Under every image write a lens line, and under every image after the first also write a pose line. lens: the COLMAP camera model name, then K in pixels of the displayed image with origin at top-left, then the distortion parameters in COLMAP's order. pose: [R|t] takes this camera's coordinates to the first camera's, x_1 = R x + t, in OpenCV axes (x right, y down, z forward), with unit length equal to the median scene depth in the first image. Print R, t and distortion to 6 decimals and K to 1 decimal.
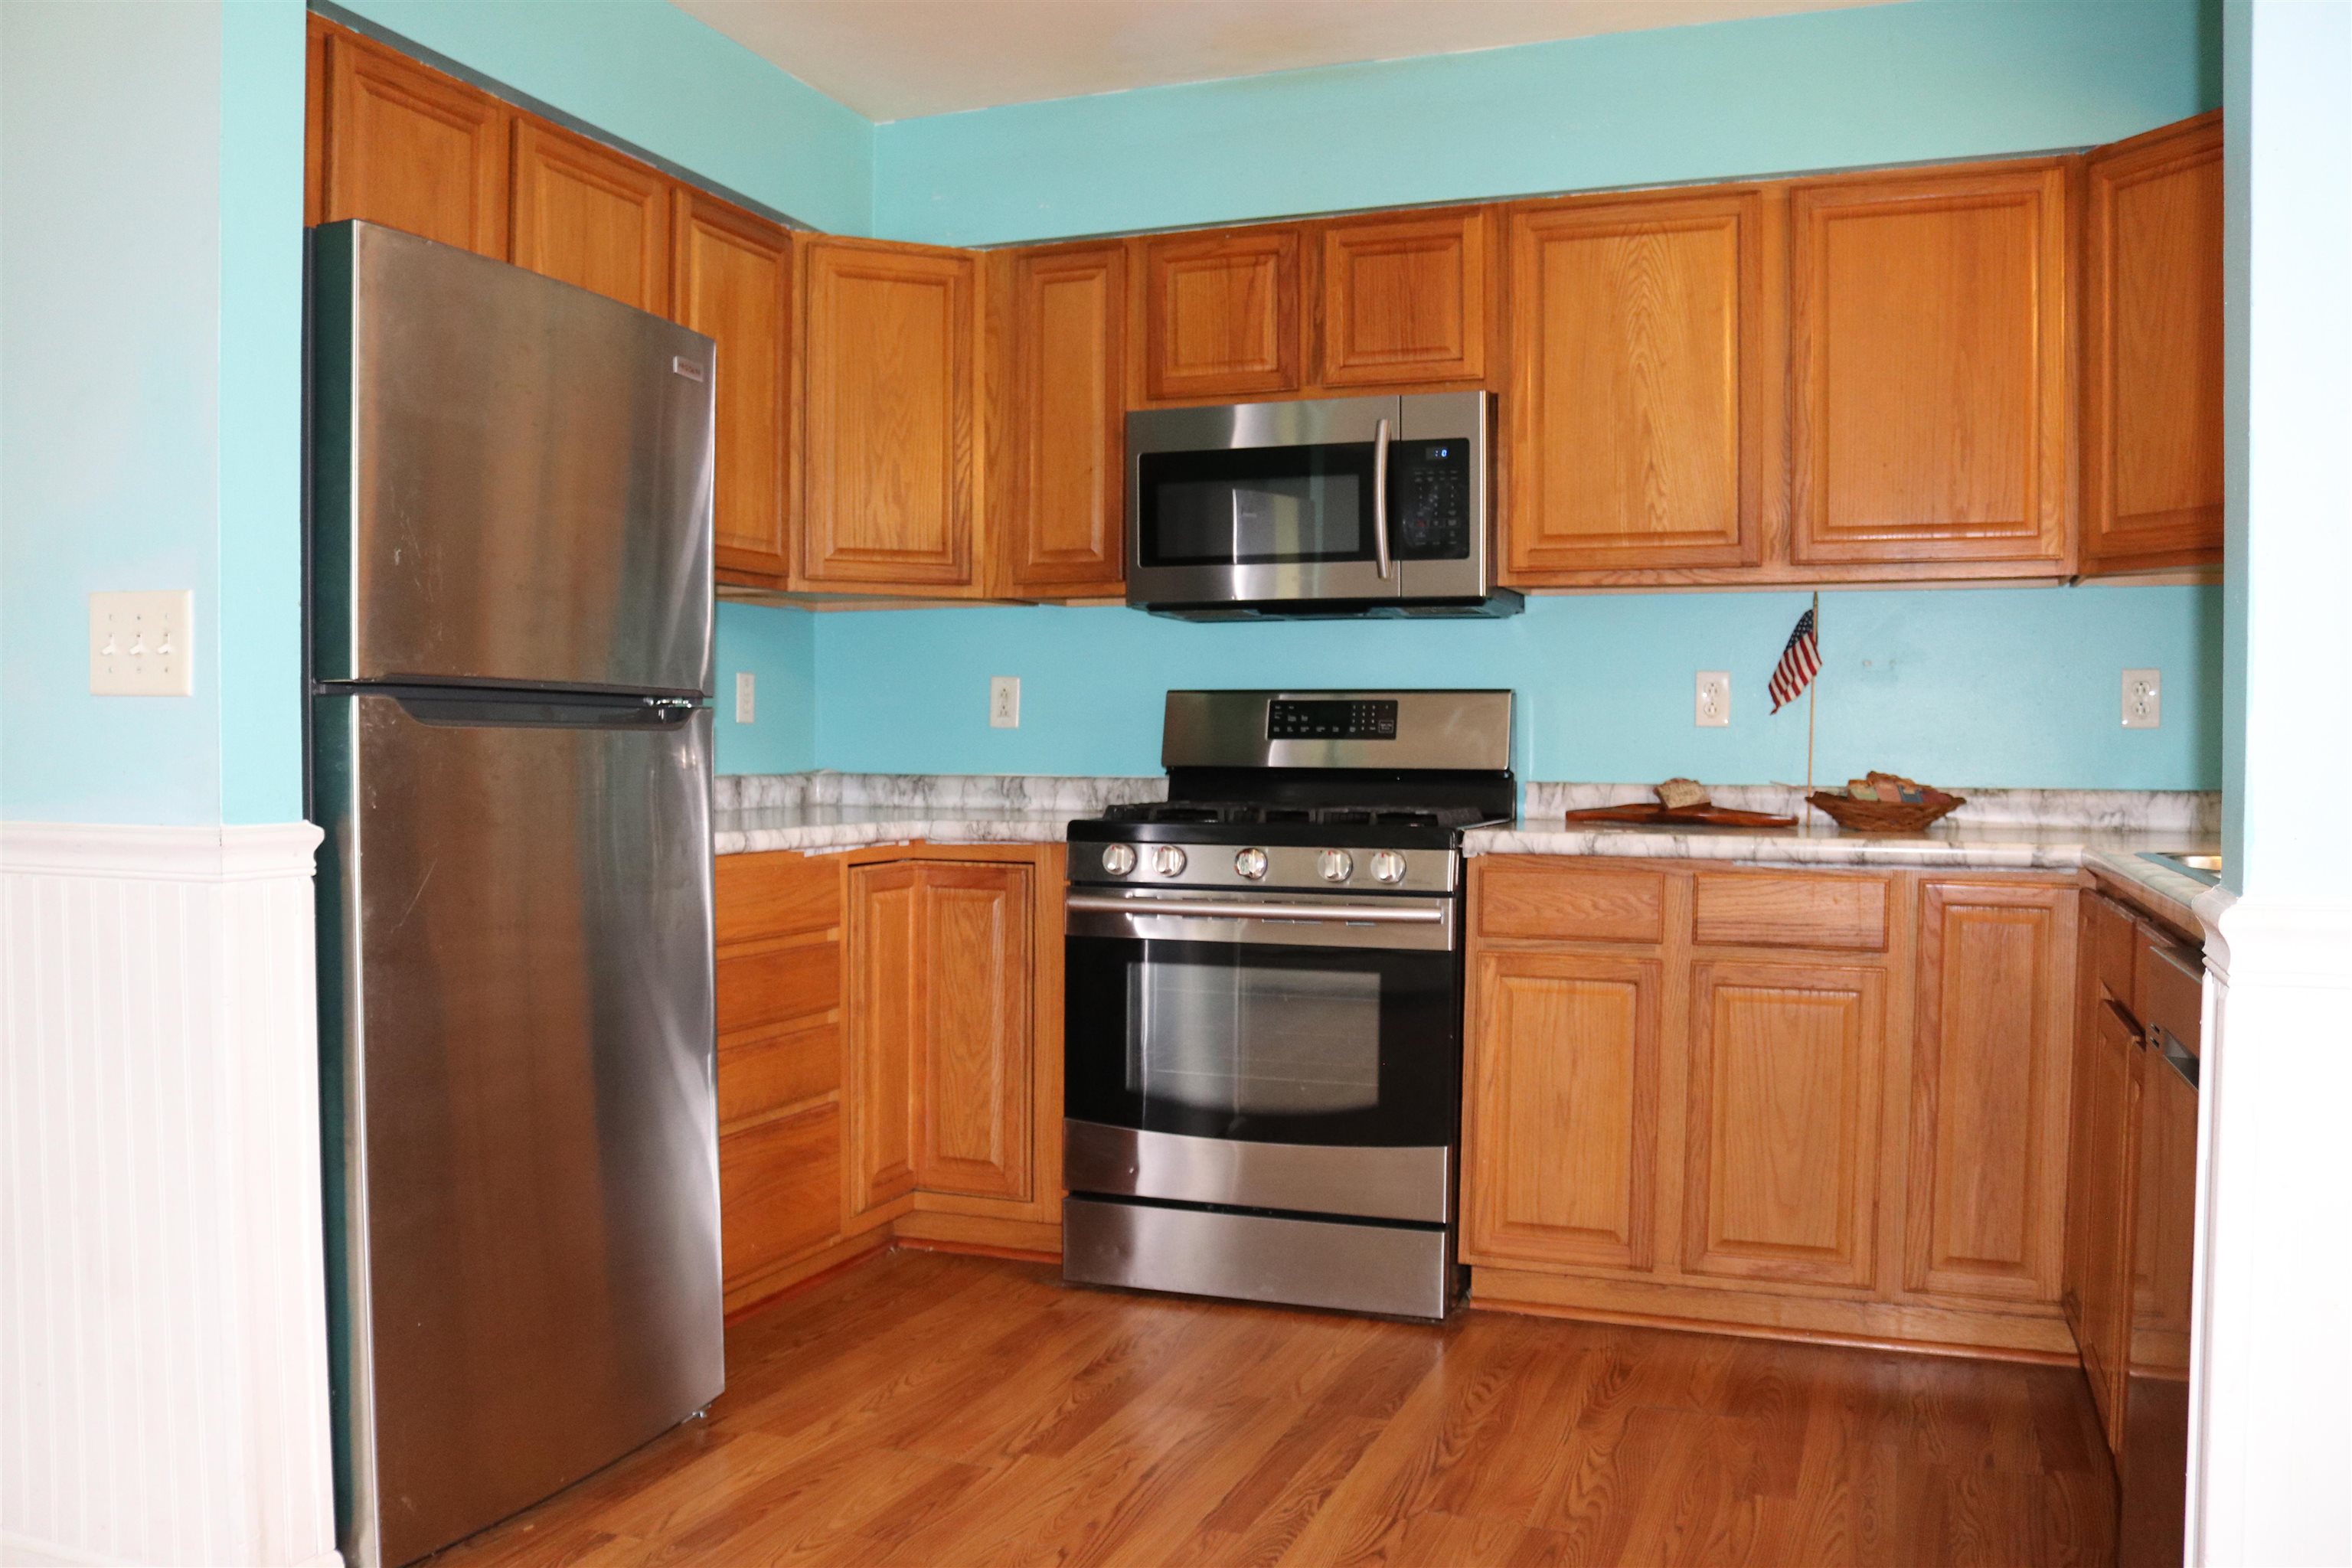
lens RADIAL K [[1980.3, 0, 1186.0], [0, 1980.3, 775.9], [0, 0, 1]] dist [-0.019247, -0.003918]
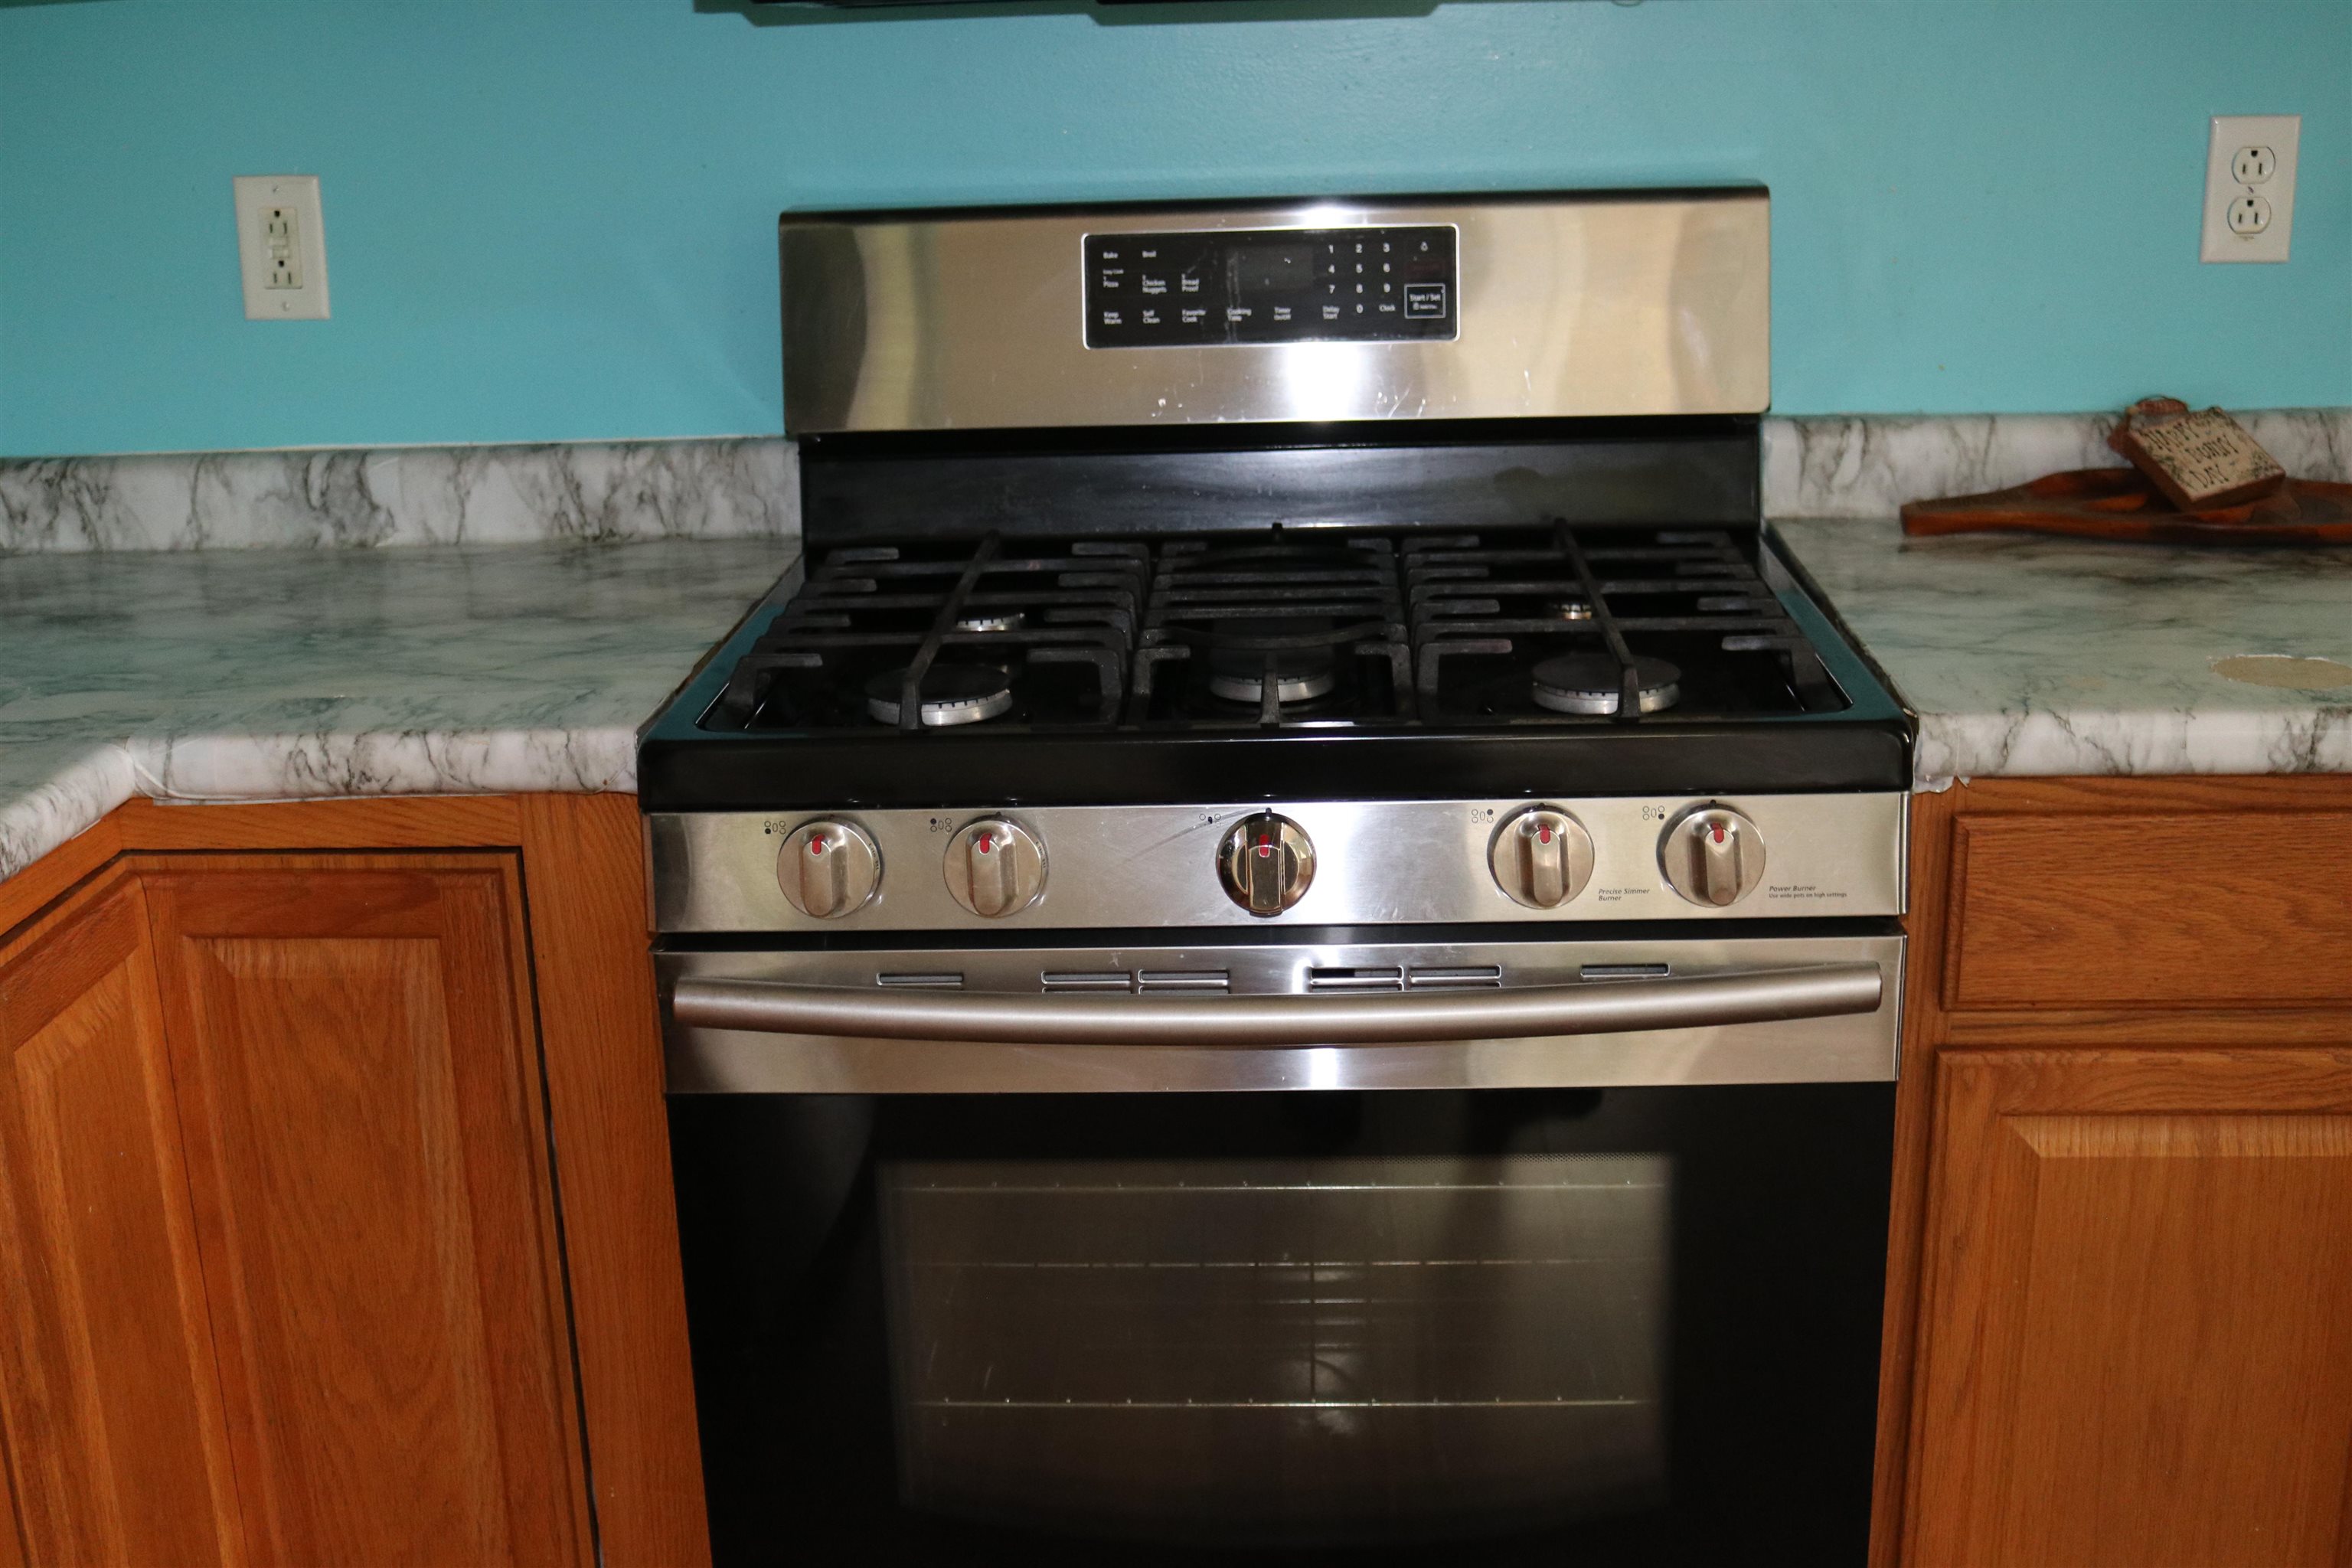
lens RADIAL K [[2718.6, 0, 1161.2], [0, 2718.6, 795.8], [0, 0, 1]] dist [-0.059099, 0.000000]
pose [[0.960146, -0.116728, 0.253957, -0.086413], [0.044611, 0.960970, 0.273032, -0.079427], [-0.275915, -0.250821, 0.927879, 0.555273]]
